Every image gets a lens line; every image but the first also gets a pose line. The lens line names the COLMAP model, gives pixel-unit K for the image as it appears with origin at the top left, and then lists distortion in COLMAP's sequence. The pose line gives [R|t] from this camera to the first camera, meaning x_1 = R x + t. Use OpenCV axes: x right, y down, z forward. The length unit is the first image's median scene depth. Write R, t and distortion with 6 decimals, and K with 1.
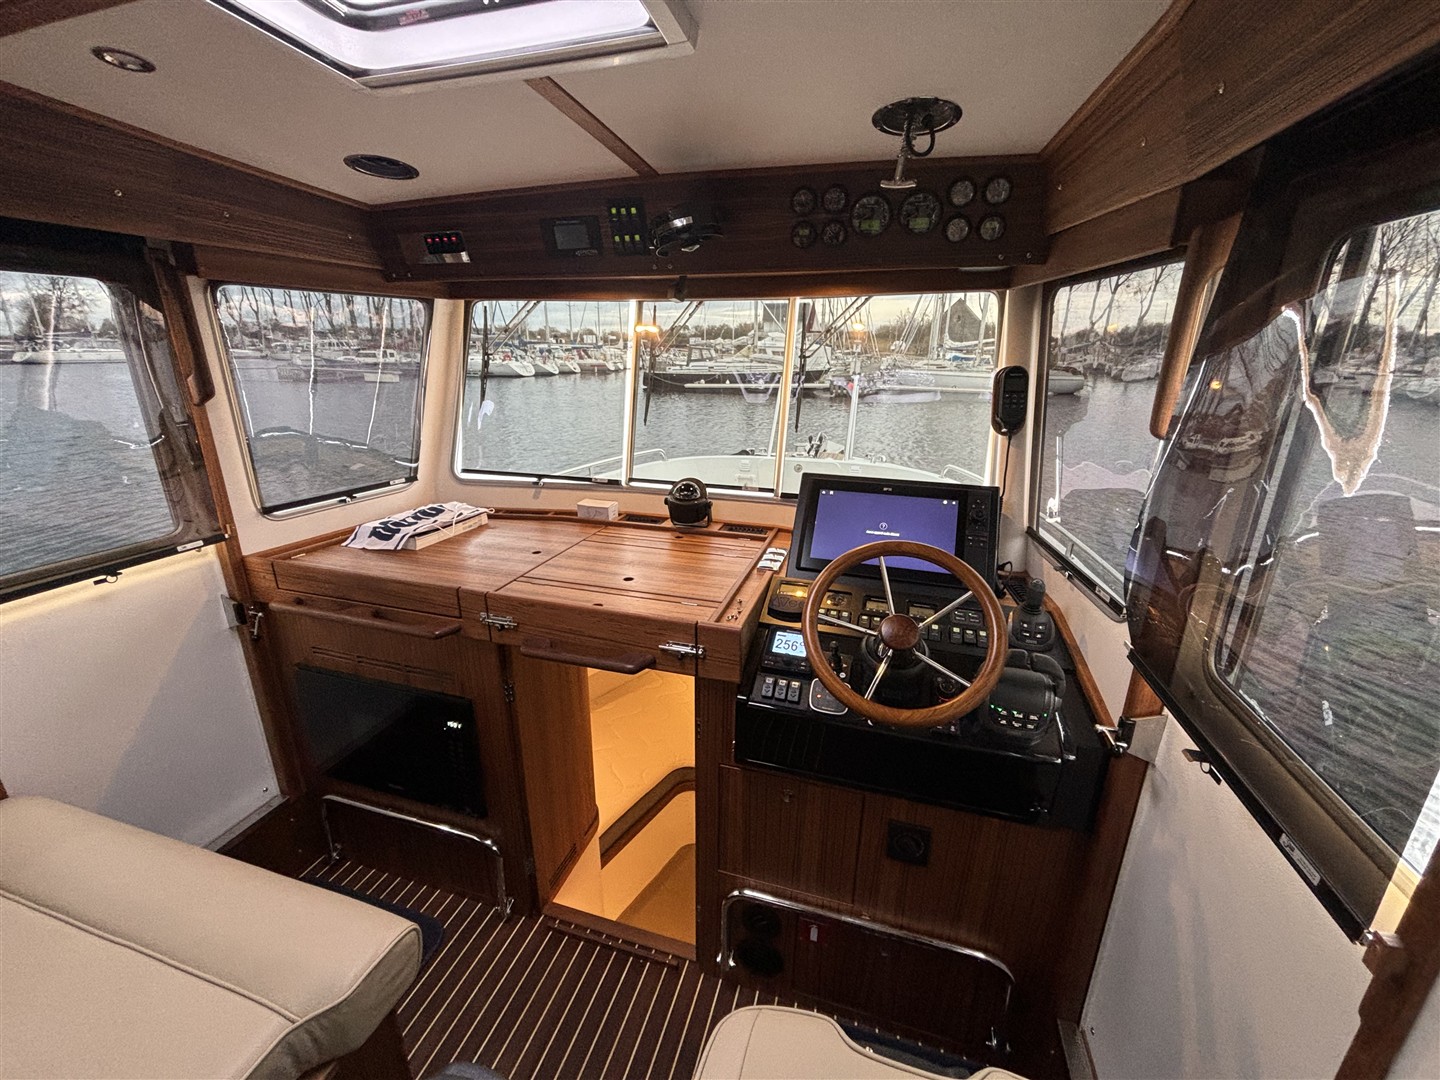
lens RADIAL K [[586.5, 0, 716.9], [0, 586.5, 537.1], [0, 0, 1]] dist [0.008489, -0.000304]
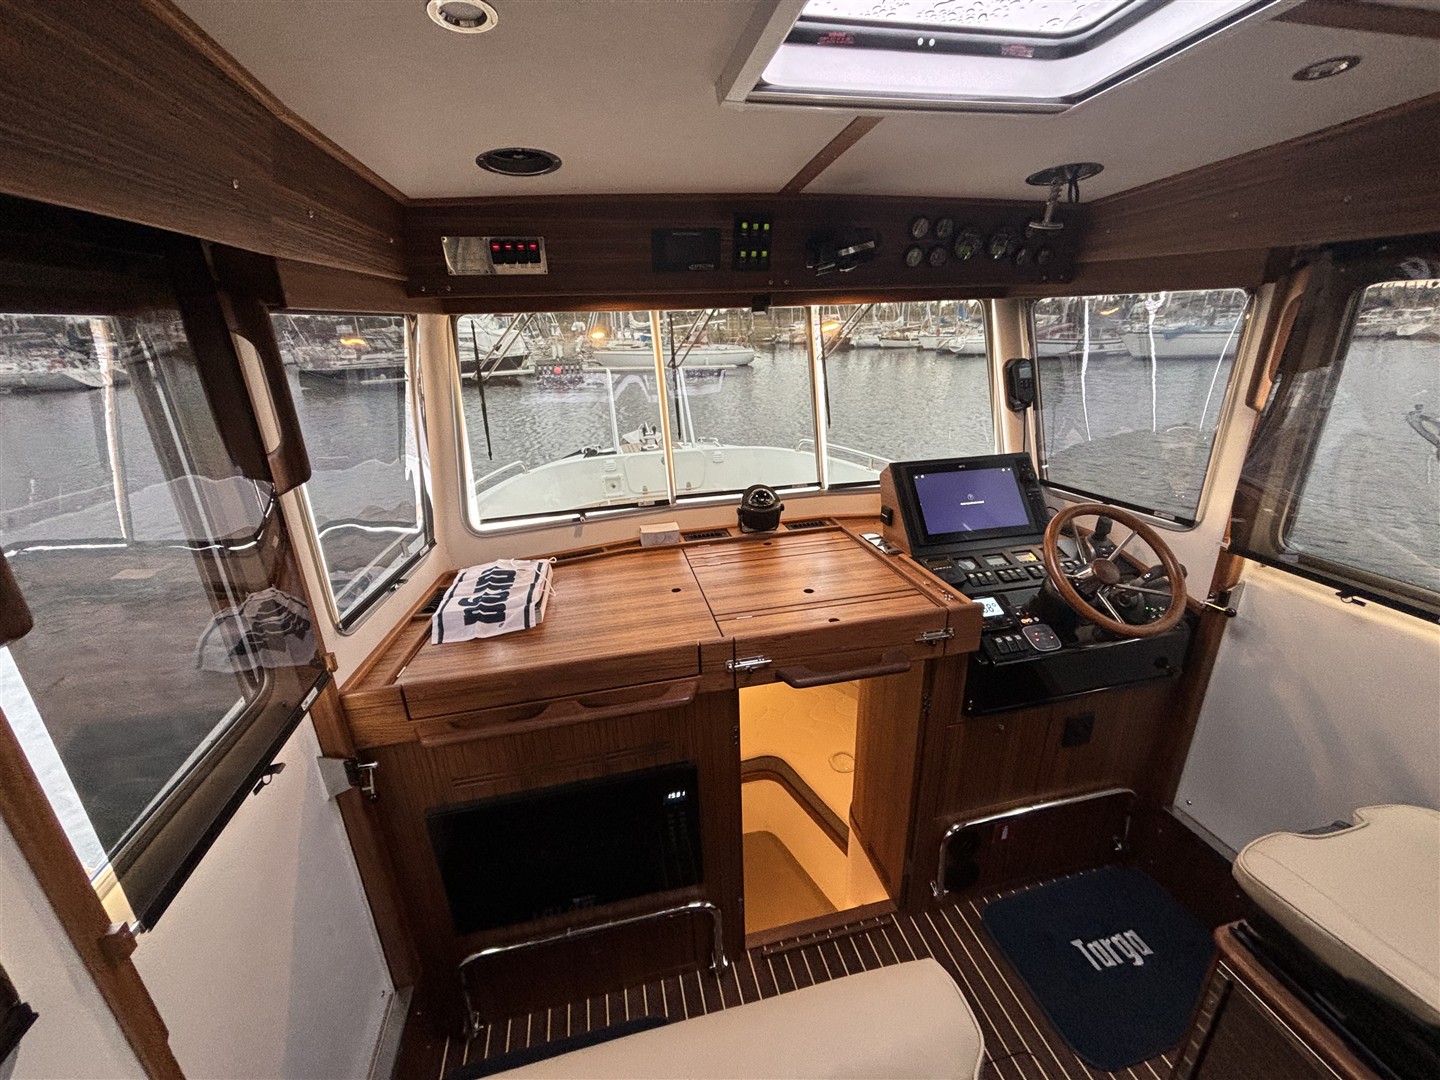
lens RADIAL K [[586.5, 0, 716.9], [0, 586.5, 537.1], [0, 0, 1]] dist [0.008489, -0.000304]
pose [[0.864819, -0.203002, 0.459216, -0.638627], [0.189041, 0.978965, 0.076752, -0.111551], [-0.465137, 0.020434, 0.885003, 0.143162]]
